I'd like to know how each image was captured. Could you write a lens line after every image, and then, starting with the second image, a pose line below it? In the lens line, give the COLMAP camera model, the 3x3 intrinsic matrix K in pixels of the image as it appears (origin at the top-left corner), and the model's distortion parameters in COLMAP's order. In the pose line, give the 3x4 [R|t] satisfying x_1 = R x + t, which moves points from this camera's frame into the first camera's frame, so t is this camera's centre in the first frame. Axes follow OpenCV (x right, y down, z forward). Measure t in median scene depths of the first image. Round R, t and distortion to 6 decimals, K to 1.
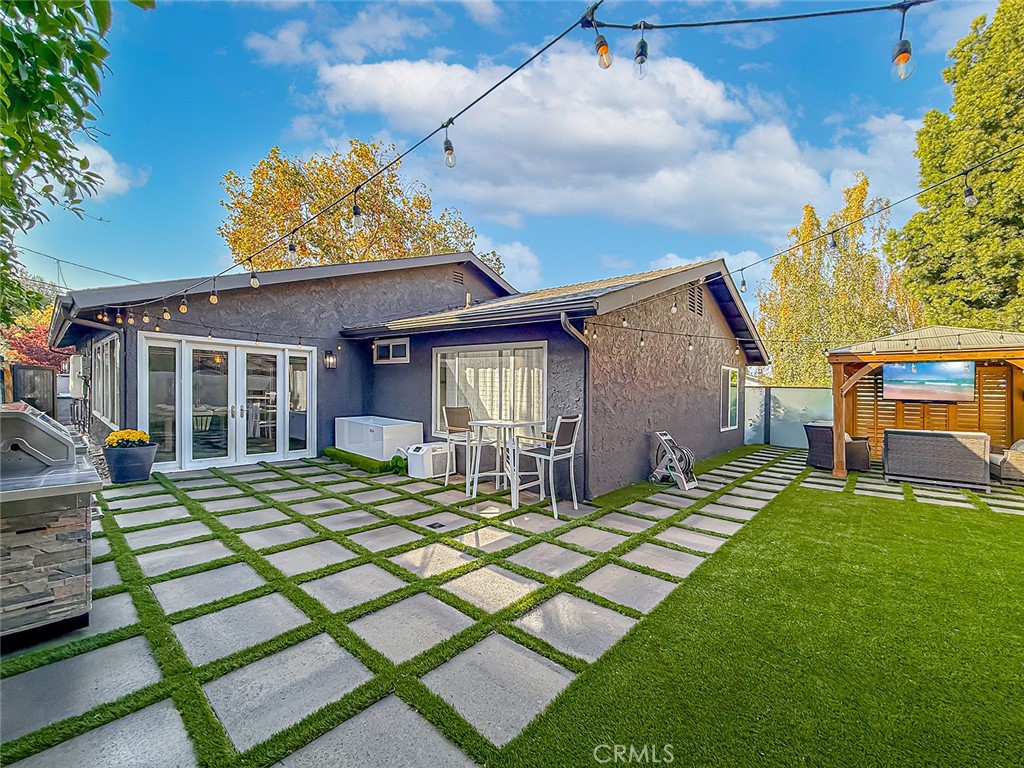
lens RADIAL K [[420.4, 0, 510.4], [0, 420.4, 390.4], [0, 0, 1]] dist [0.000298, 0.001104]
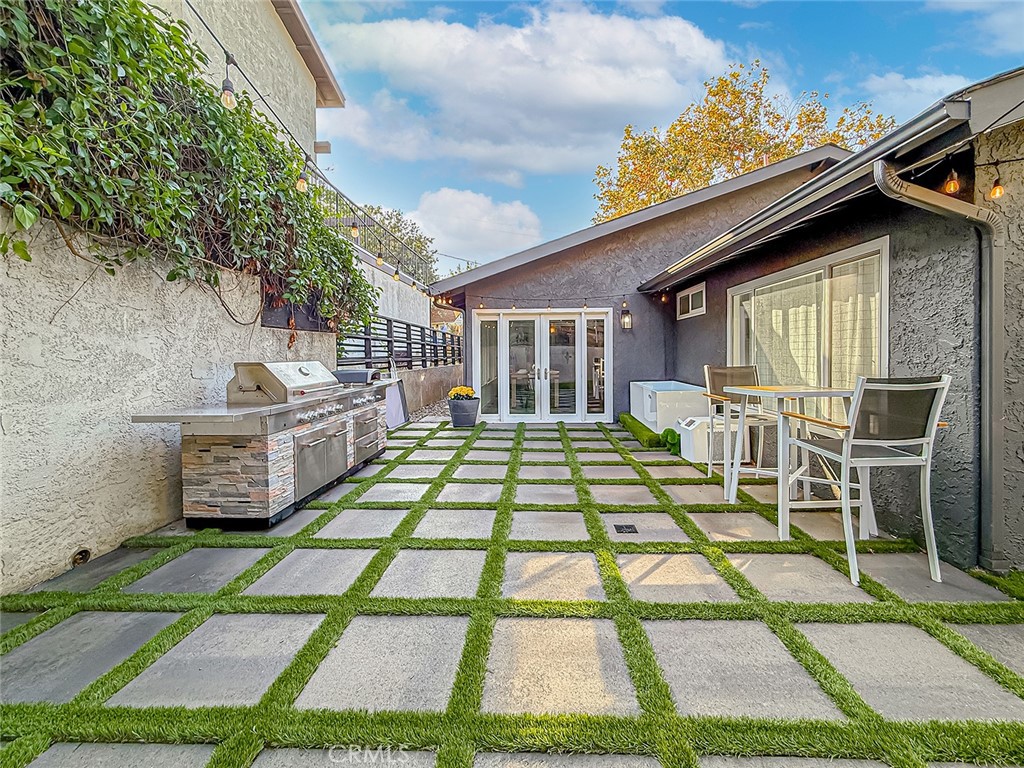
lens RADIAL K [[420.4, 0, 522.3], [0, 420.4, 365.2], [0, 0, 1]] dist [0.000298, 0.001104]
pose [[0.639708, -0.013945, -0.768492, 0.216055], [0.022299, 0.999751, 0.000421, 0.035149], [0.768295, -0.017406, 0.639860, 0.347884]]
